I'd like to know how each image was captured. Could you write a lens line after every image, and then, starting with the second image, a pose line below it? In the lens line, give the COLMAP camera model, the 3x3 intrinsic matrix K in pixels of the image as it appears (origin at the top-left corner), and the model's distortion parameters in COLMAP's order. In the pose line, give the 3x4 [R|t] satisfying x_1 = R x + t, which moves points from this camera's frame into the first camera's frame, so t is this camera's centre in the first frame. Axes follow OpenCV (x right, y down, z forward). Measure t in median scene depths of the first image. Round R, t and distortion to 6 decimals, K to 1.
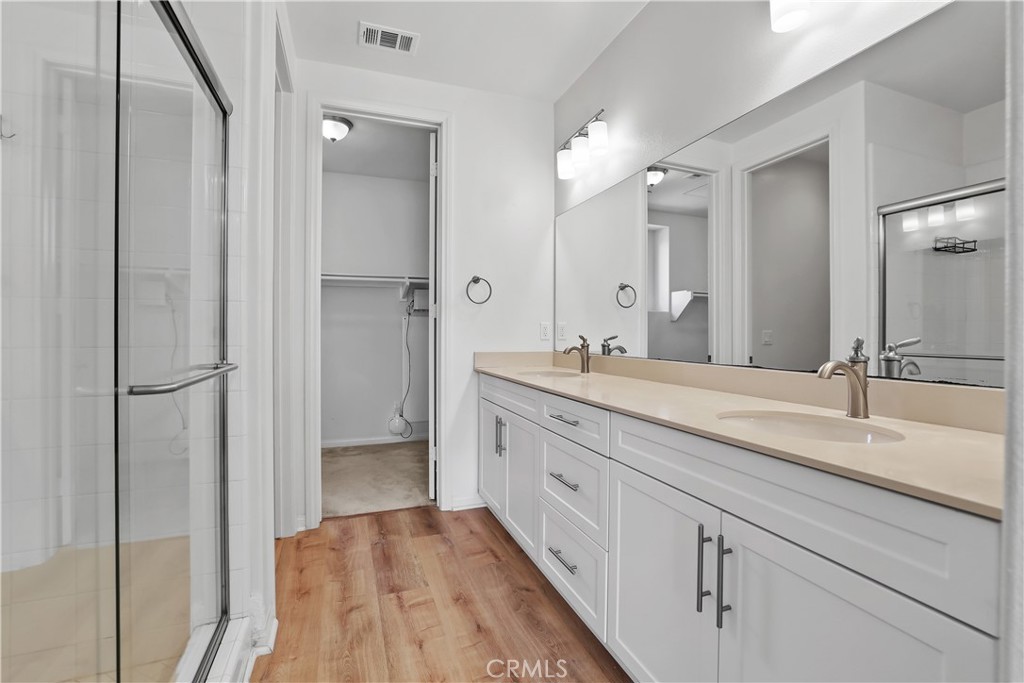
lens RADIAL K [[444.1, 0, 503.1], [0, 444.1, 333.3], [0, 0, 1]] dist [-0.025378, 0.002359]
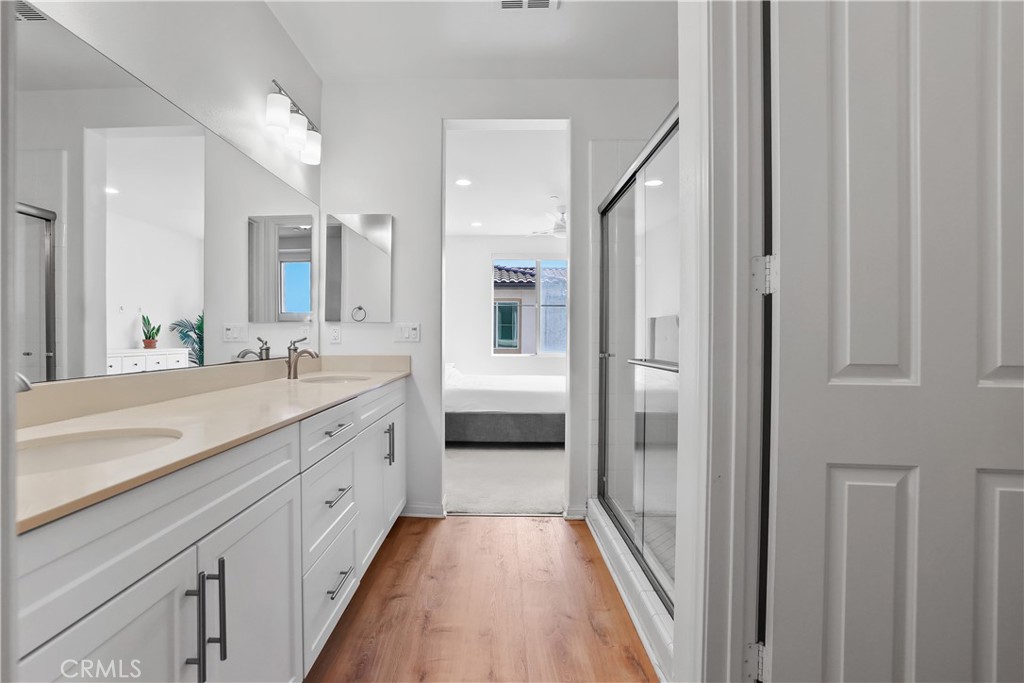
lens RADIAL K [[444.1, 0, 507.2], [0, 444.1, 343.7], [0, 0, 1]] dist [-0.025378, 0.002359]
pose [[-0.947906, 0.000925, 0.318548, -0.335267], [0.003502, 0.999966, 0.007515, 0.007467], [-0.318530, 0.008239, -0.947877, 1.211404]]
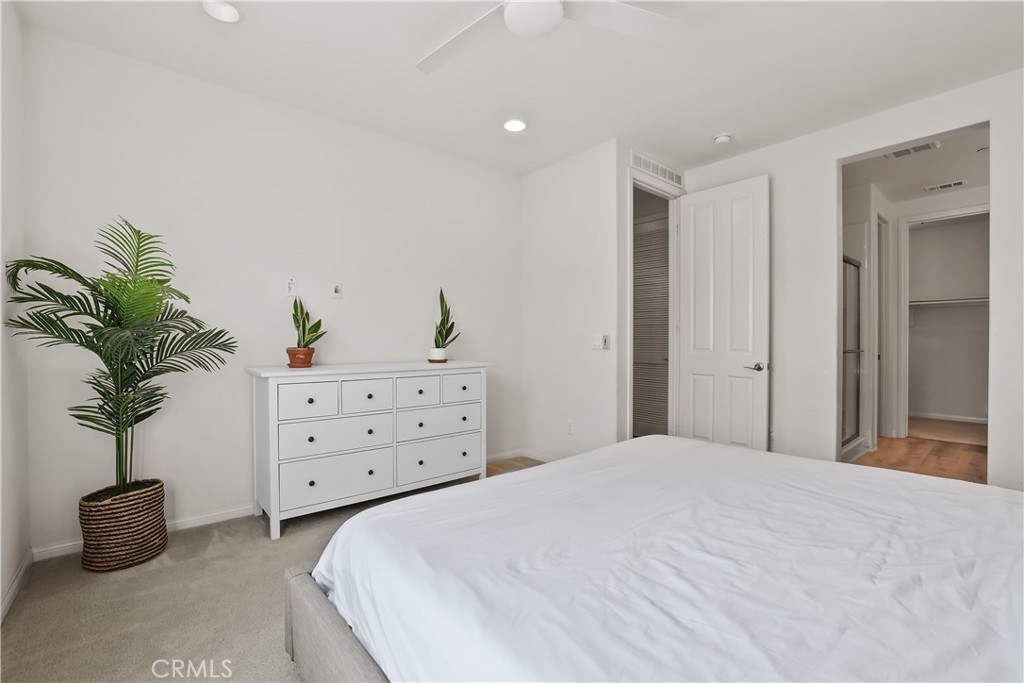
lens RADIAL K [[444.1, 0, 506.2], [0, 444.1, 341.4], [0, 0, 1]] dist [-0.025378, 0.002359]
pose [[0.358279, 0.002947, -0.933610, 0.813360], [-0.003290, 0.999993, 0.001894, 0.009355], [0.933609, 0.002393, 0.358286, -1.459697]]
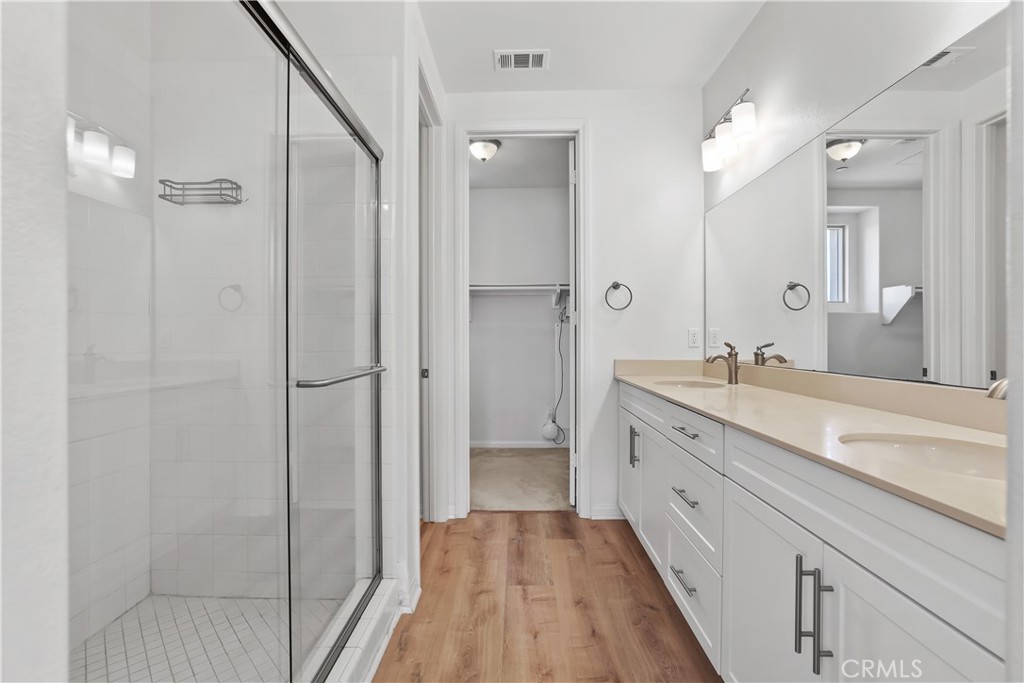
lens RADIAL K [[460.9, 0, 504.1], [0, 460.9, 341.2], [0, 0, 1]] dist [-0.025941, 0.007752]
pose [[0.930777, -0.000506, -0.365587, 0.094685], [0.001693, 0.999994, 0.002926, -0.001926], [0.365583, -0.003342, 0.930773, -0.033635]]
